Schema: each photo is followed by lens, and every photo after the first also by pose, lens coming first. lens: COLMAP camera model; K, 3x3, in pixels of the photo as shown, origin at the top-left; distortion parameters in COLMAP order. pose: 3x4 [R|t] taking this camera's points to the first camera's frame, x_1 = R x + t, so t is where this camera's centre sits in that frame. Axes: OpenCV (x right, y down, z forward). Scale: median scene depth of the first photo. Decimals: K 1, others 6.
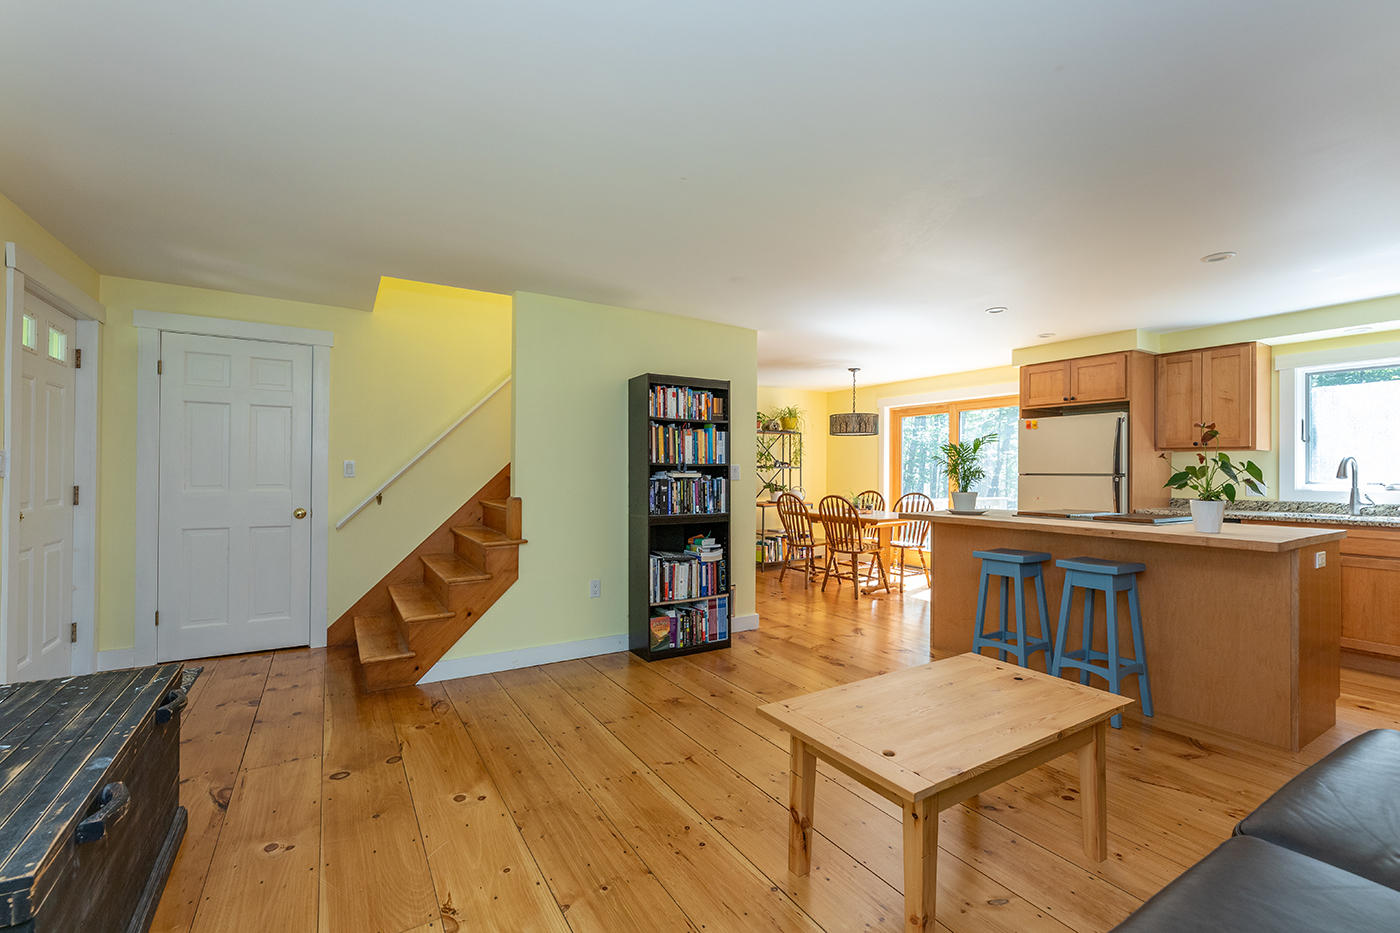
lens RADIAL K [[600.2, 0, 698.4], [0, 600.2, 466.8], [0, 0, 1]] dist [0.001355, -0.000133]
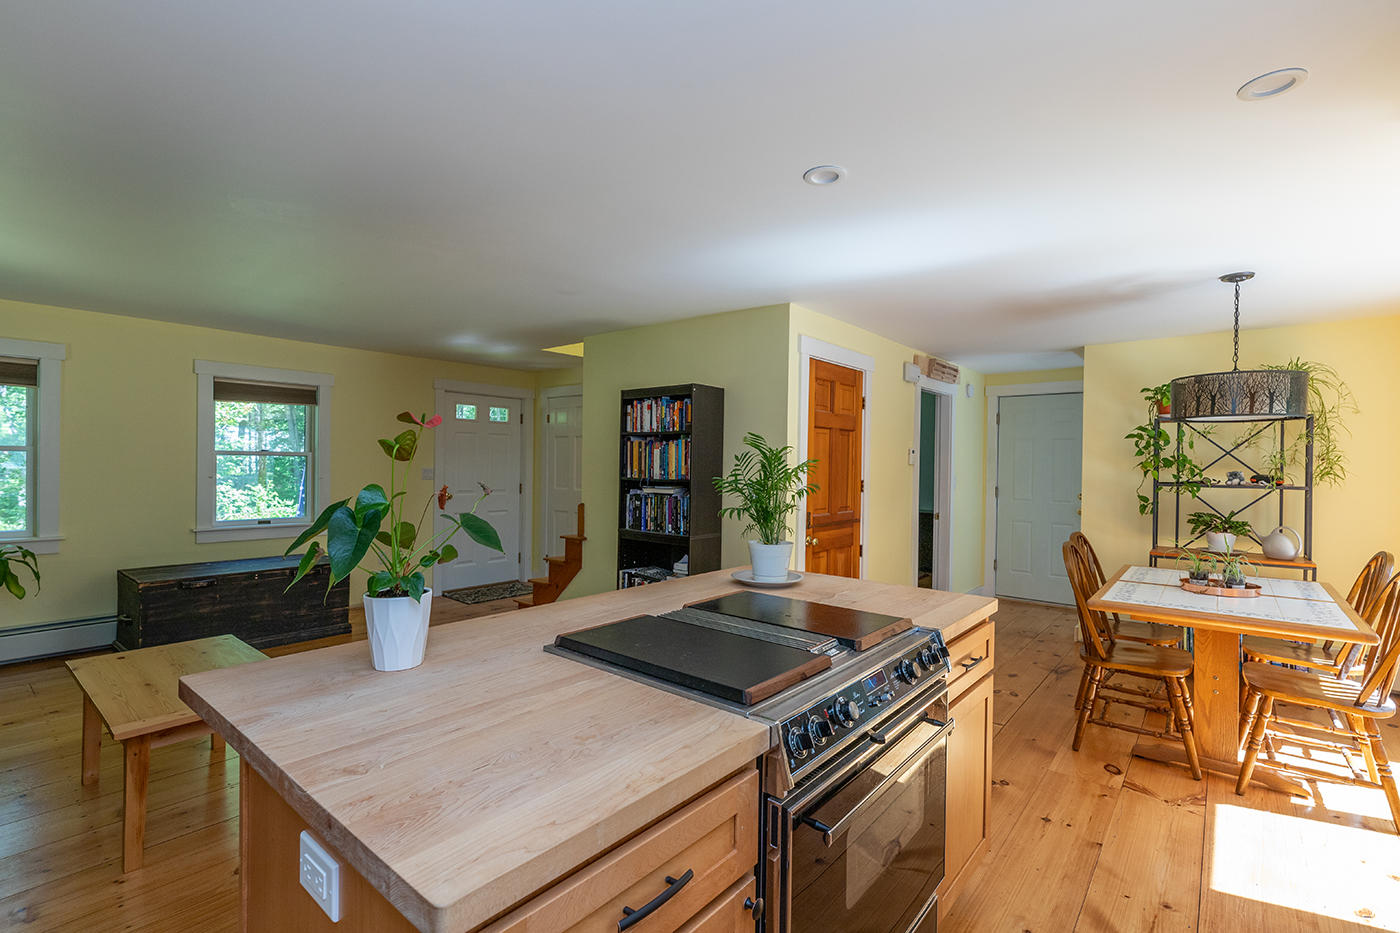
lens RADIAL K [[639.6, 0, 702.0], [0, 639.6, 466.5], [0, 0, 1]] dist [-0.001466, -0.000073]
pose [[0.322008, 0.008100, -0.946702, 0.948266], [-0.002093, 0.999967, 0.007844, -0.032280], [0.946735, -0.000544, 0.322015, 0.736942]]
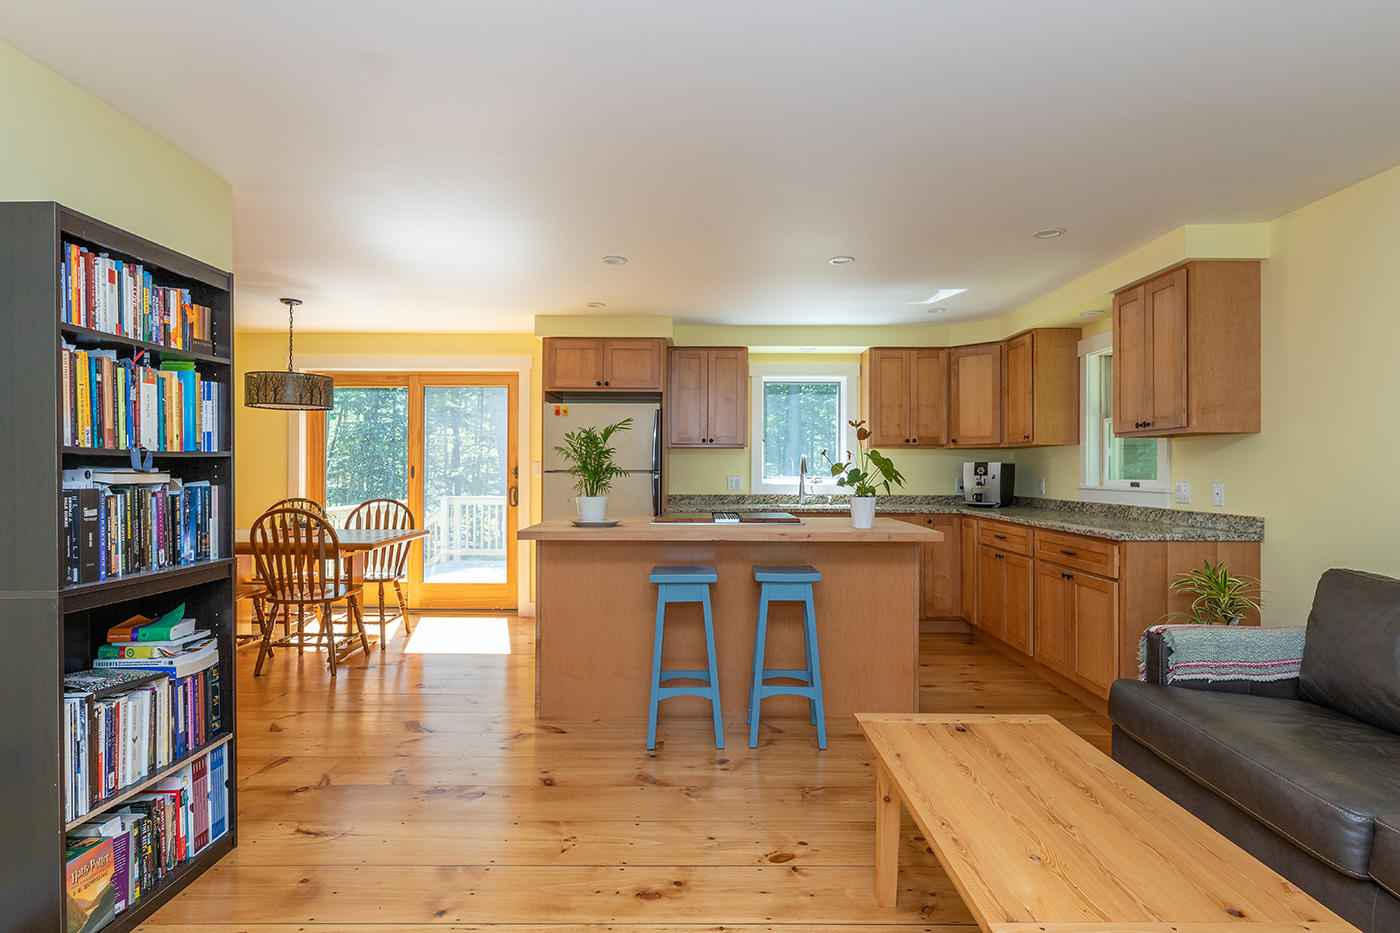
lens RADIAL K [[723.1, 0, 701.4], [0, 723.1, 468.1], [0, 0, 1]] dist [-0.005456, -0.001426]
pose [[0.524472, -0.001665, 0.851426, -0.237594], [-0.006269, 0.999963, 0.005818, 0.001523], [-0.851405, -0.008389, 0.524442, 0.410223]]
